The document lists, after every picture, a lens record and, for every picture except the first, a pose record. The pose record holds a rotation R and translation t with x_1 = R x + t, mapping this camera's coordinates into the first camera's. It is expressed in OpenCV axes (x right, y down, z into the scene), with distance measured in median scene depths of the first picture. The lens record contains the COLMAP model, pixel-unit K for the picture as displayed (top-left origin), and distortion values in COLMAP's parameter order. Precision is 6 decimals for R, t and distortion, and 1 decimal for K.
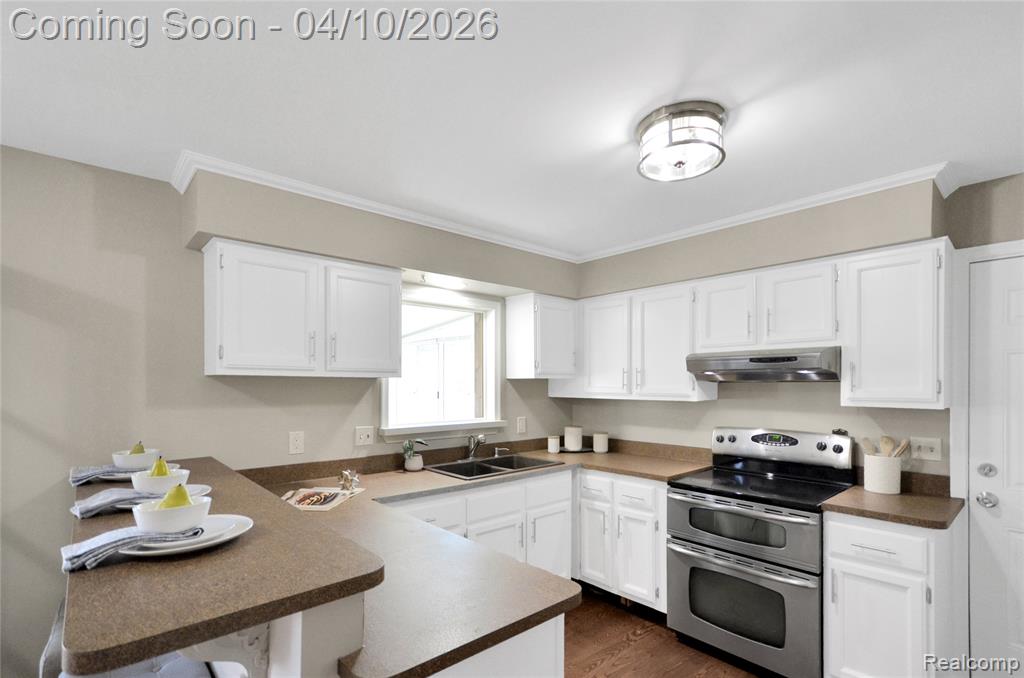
lens RADIAL K [[472.9, 0, 512.5], [0, 472.9, 385.7], [0, 0, 1]] dist [-0.000172, 0.000116]
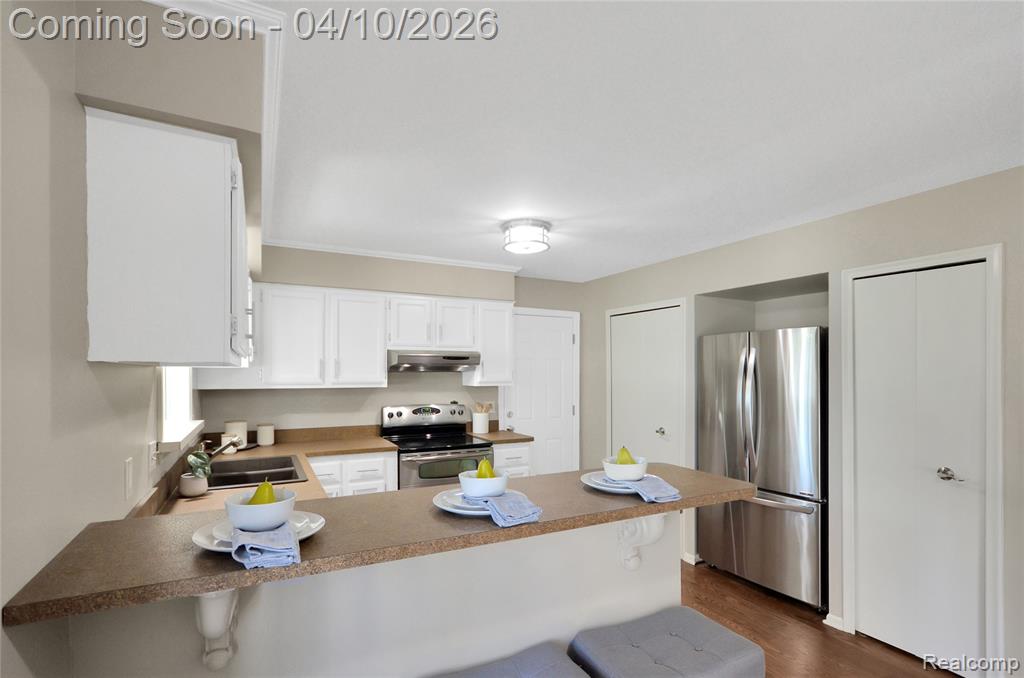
lens RADIAL K [[489.7, 0, 507.0], [0, 489.7, 379.2], [0, 0, 1]] dist [-0.000385, 0.000024]
pose [[0.245133, -0.013810, 0.969391, -0.825357], [0.003265, 0.999905, 0.013419, -0.005230], [-0.969484, -0.000125, 0.245155, 0.366846]]
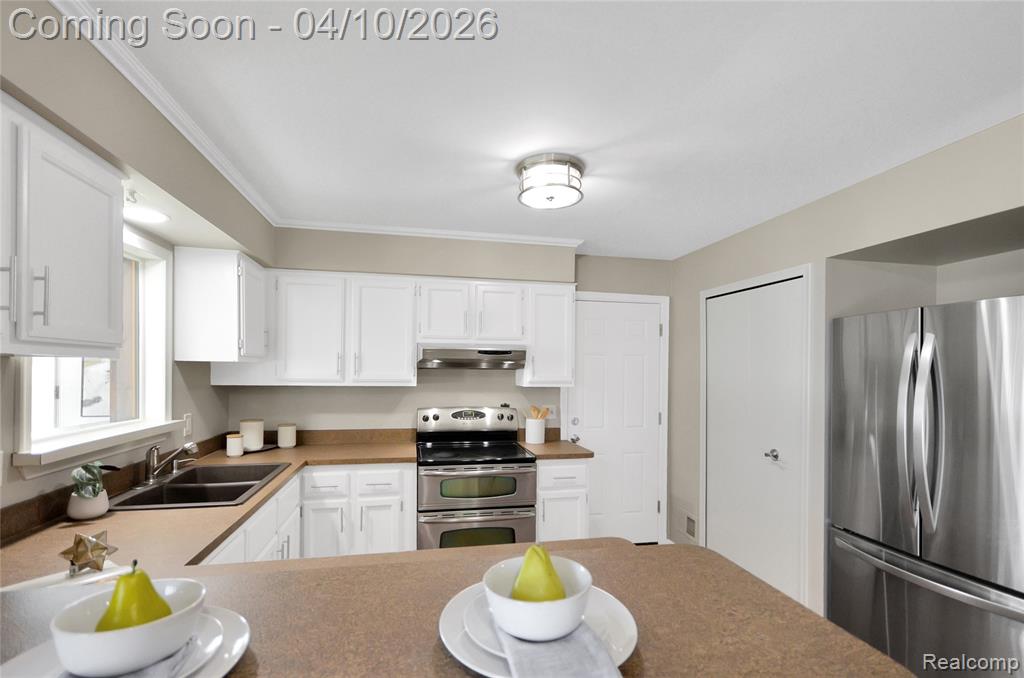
lens RADIAL K [[466.9, 0, 503.9], [0, 466.9, 375.5], [0, 0, 1]] dist [0.001469, 0.000138]
pose [[0.502425, -0.005224, 0.864605, -0.457525], [-0.006555, 0.999930, 0.009851, -0.004284], [-0.864596, -0.010617, 0.502356, 0.279473]]
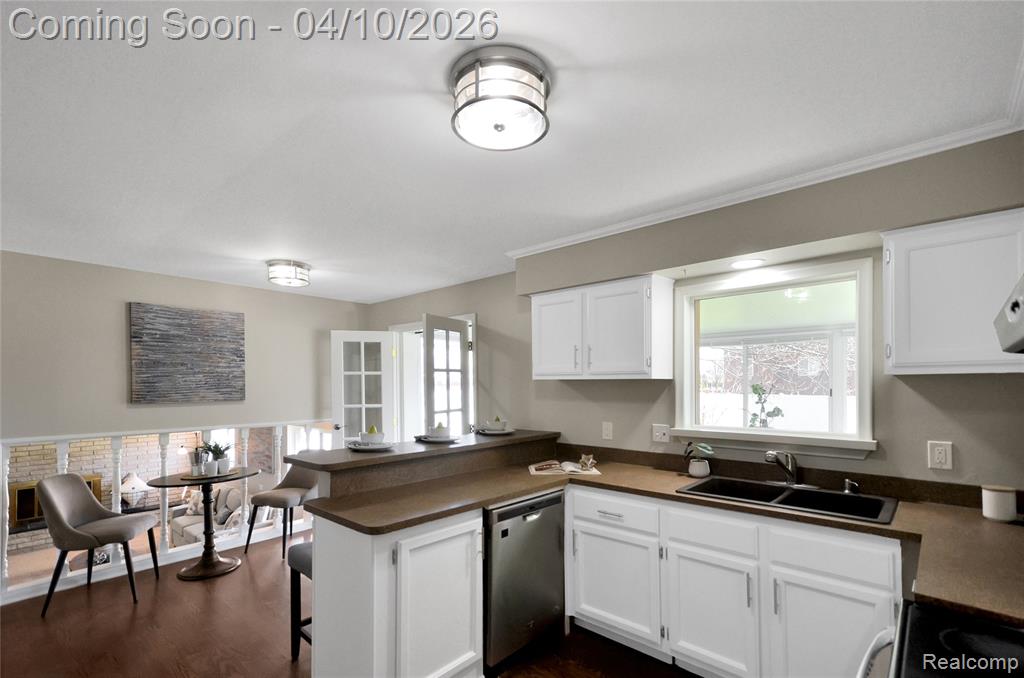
lens RADIAL K [[467.5, 0, 510.9], [0, 467.5, 386.2], [0, 0, 1]] dist [0.025858, 0.000074]
pose [[0.108991, 0.000788, -0.994042, 0.689098], [0.001113, 0.999999, 0.000915, -0.001845], [0.994042, -0.001206, 0.108990, 0.538986]]
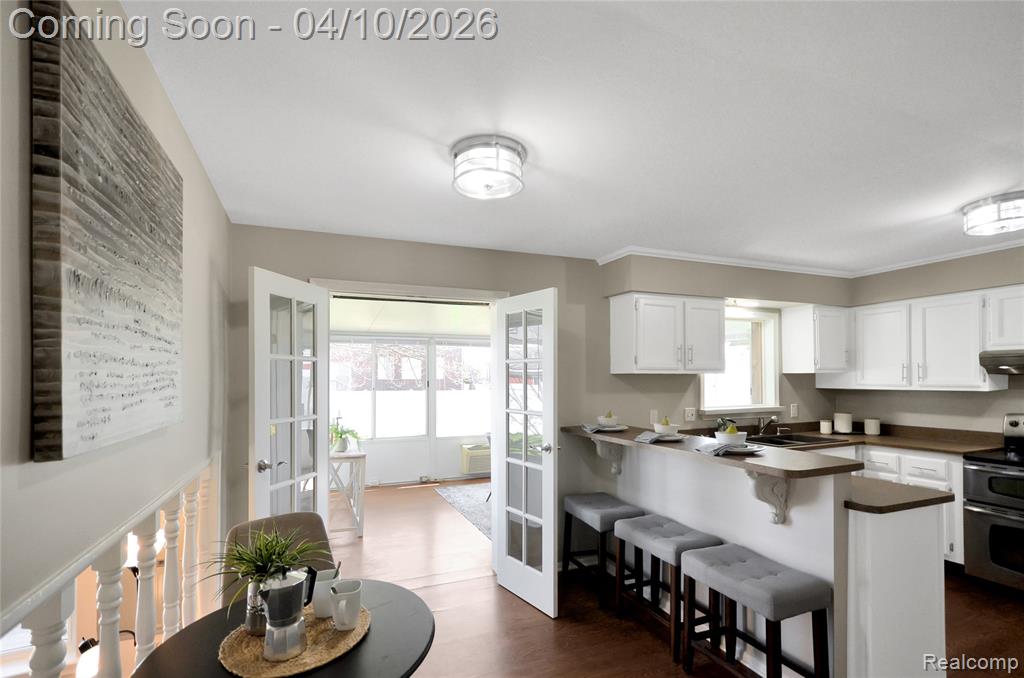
lens RADIAL K [[466.9, 0, 503.9], [0, 466.9, 375.5], [0, 0, 1]] dist [0.001469, 0.000138]
pose [[0.940921, -0.008902, -0.338509, -0.357946], [0.005754, 0.999930, -0.010300, -0.001002], [0.338577, 0.007744, 0.940907, -0.517105]]
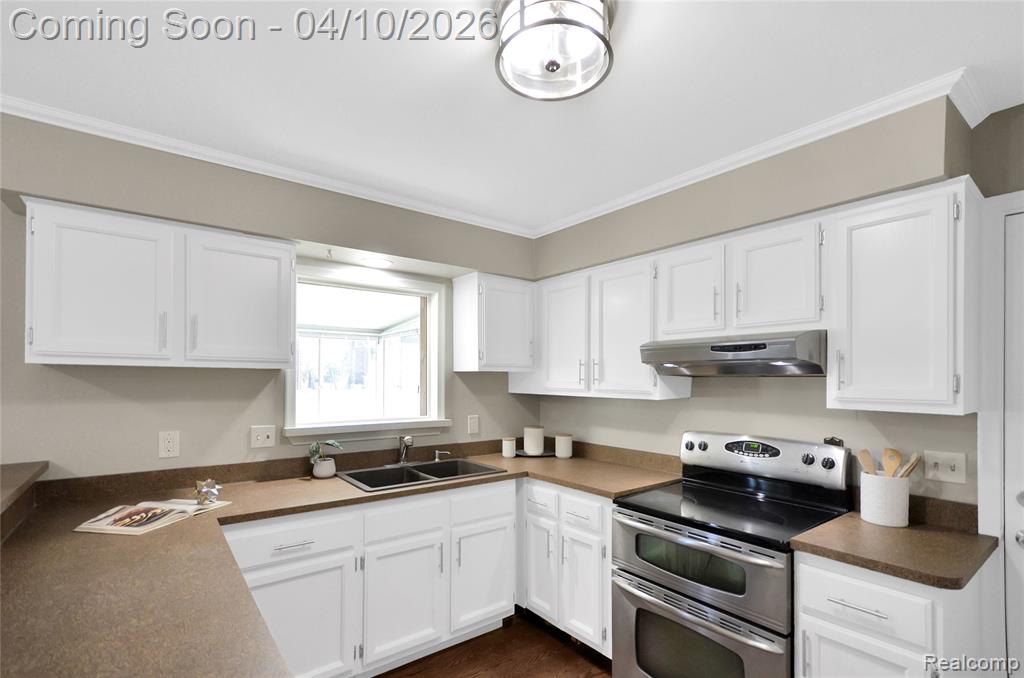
lens RADIAL K [[471.4, 0, 516.7], [0, 471.4, 377.1], [0, 0, 1]] dist [0.001234, 0.000161]
pose [[0.997790, 0.005888, -0.066181, 0.200504], [-0.006345, 0.999957, -0.006696, 0.000515], [0.066139, 0.007101, 0.997785, 0.169713]]
